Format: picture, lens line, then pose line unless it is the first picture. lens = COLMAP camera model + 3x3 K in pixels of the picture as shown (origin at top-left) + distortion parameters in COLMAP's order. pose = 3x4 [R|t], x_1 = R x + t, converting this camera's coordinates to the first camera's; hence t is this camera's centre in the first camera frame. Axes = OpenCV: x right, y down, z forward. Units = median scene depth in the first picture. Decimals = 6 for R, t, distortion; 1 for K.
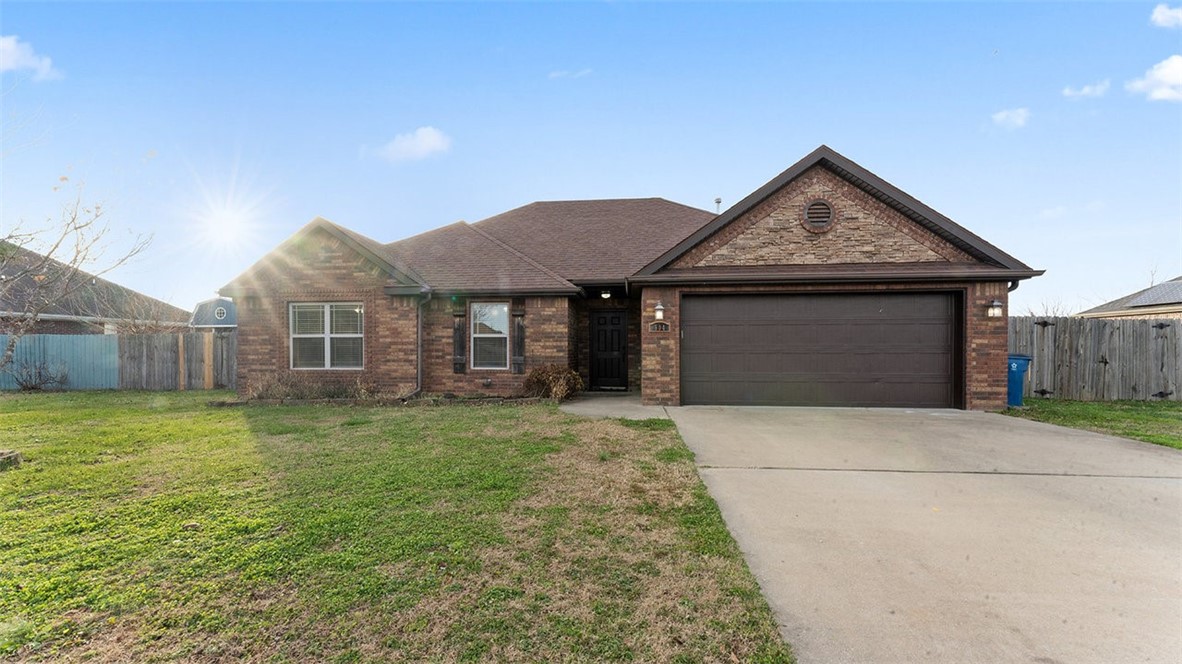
lens RADIAL K [[484.6, 0, 591.5], [0, 484.6, 343.1], [0, 0, 1]] dist [-0.007314, 0.000084]
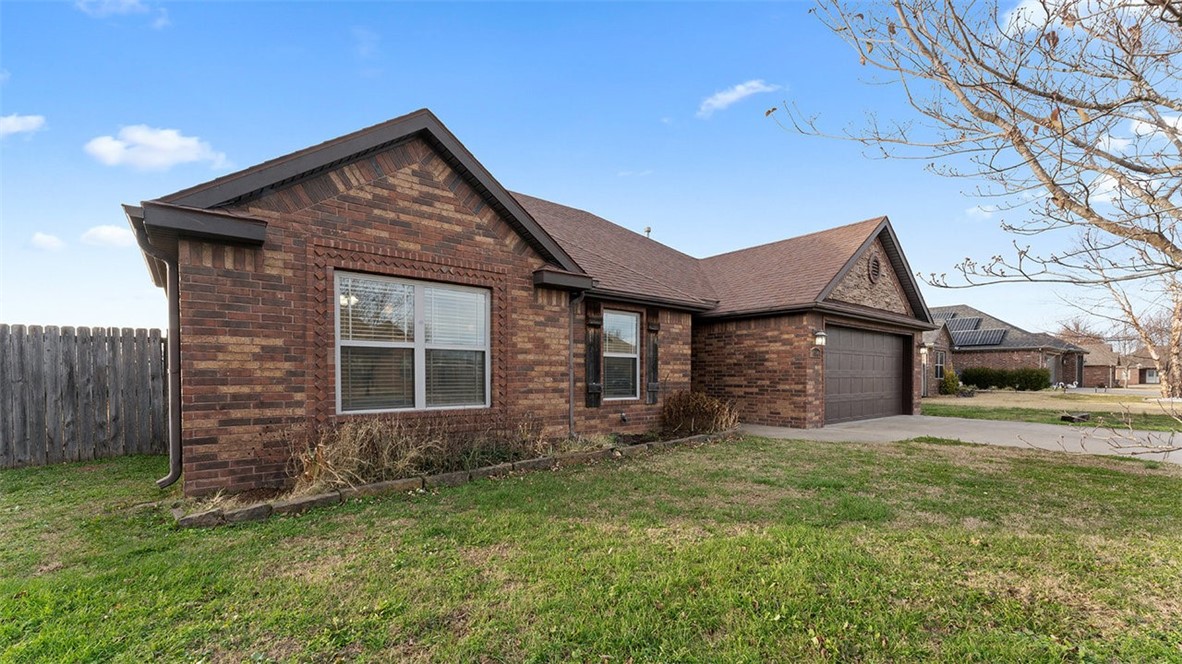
lens RADIAL K [[484.6, 0, 593.6], [0, 484.6, 375.0], [0, 0, 1]] dist [-0.007314, 0.000084]
pose [[0.709281, 0.002564, 0.704921, -0.784078], [-0.011885, 0.999895, 0.008321, 0.009944], [-0.704826, -0.014280, 0.709237, 0.502589]]
